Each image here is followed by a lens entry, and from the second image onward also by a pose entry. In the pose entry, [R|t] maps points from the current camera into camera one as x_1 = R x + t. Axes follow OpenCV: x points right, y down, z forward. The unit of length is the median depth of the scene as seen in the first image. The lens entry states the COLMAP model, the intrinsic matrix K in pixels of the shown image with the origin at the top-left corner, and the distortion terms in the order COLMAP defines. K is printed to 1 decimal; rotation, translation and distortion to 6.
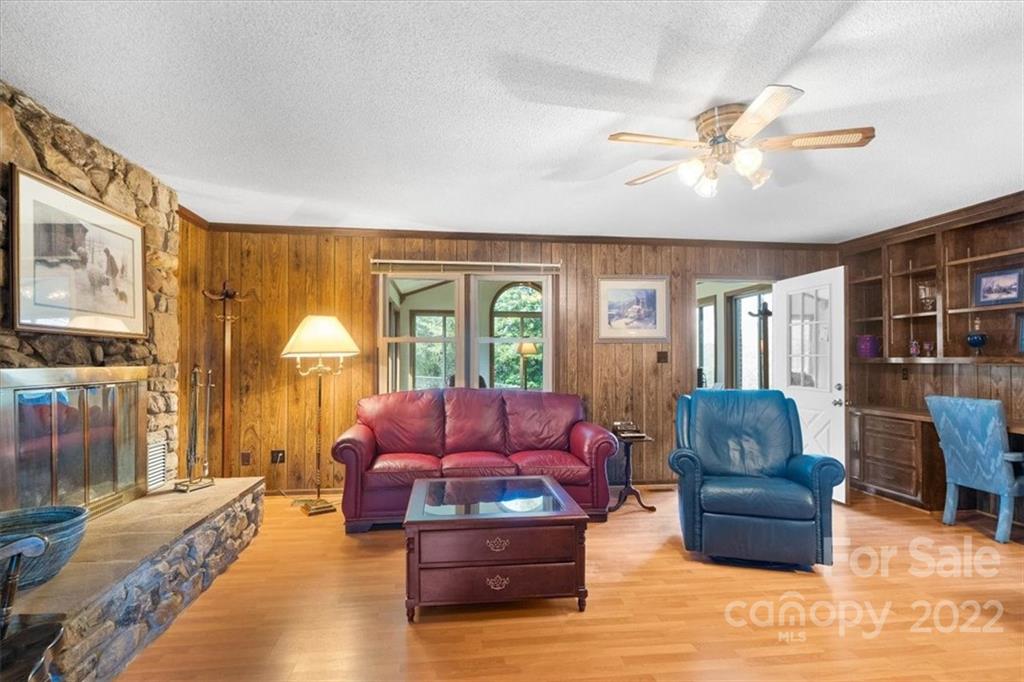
lens RADIAL K [[514.0, 0, 512.0], [0, 514.0, 341.0], [0, 0, 1]] dist [-0.004427, -0.000880]
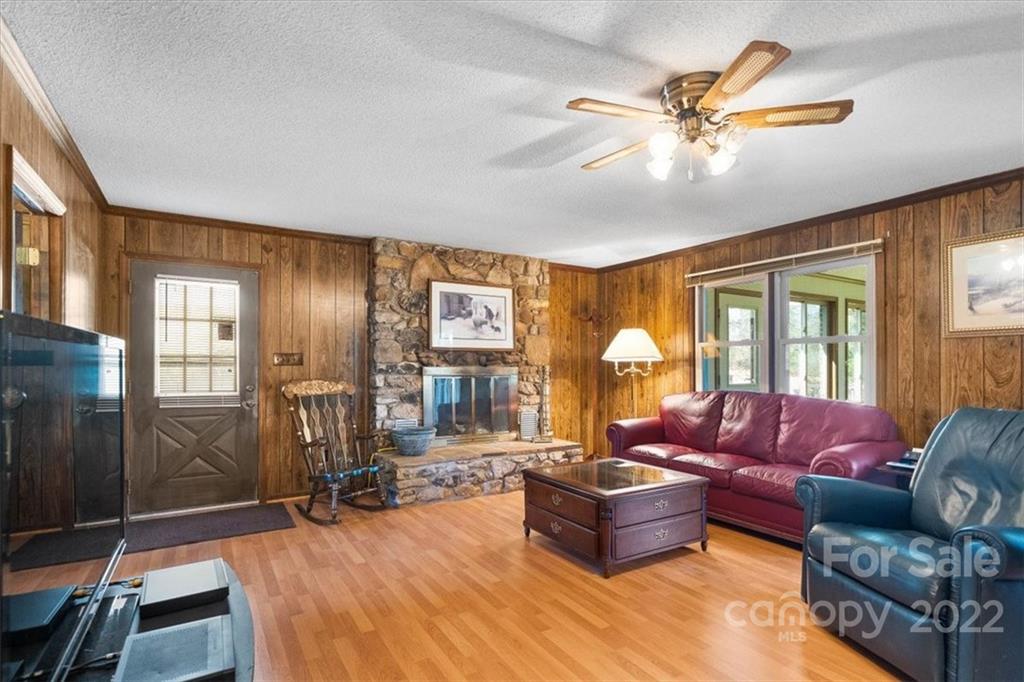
lens RADIAL K [[514.0, 0, 512.0], [0, 514.0, 341.0], [0, 0, 1]] dist [-0.004427, -0.000880]
pose [[0.401636, -0.045117, -0.914688, 0.912461], [0.031872, 0.998869, -0.035275, 0.022310], [0.915245, -0.014985, 0.402619, 0.282453]]
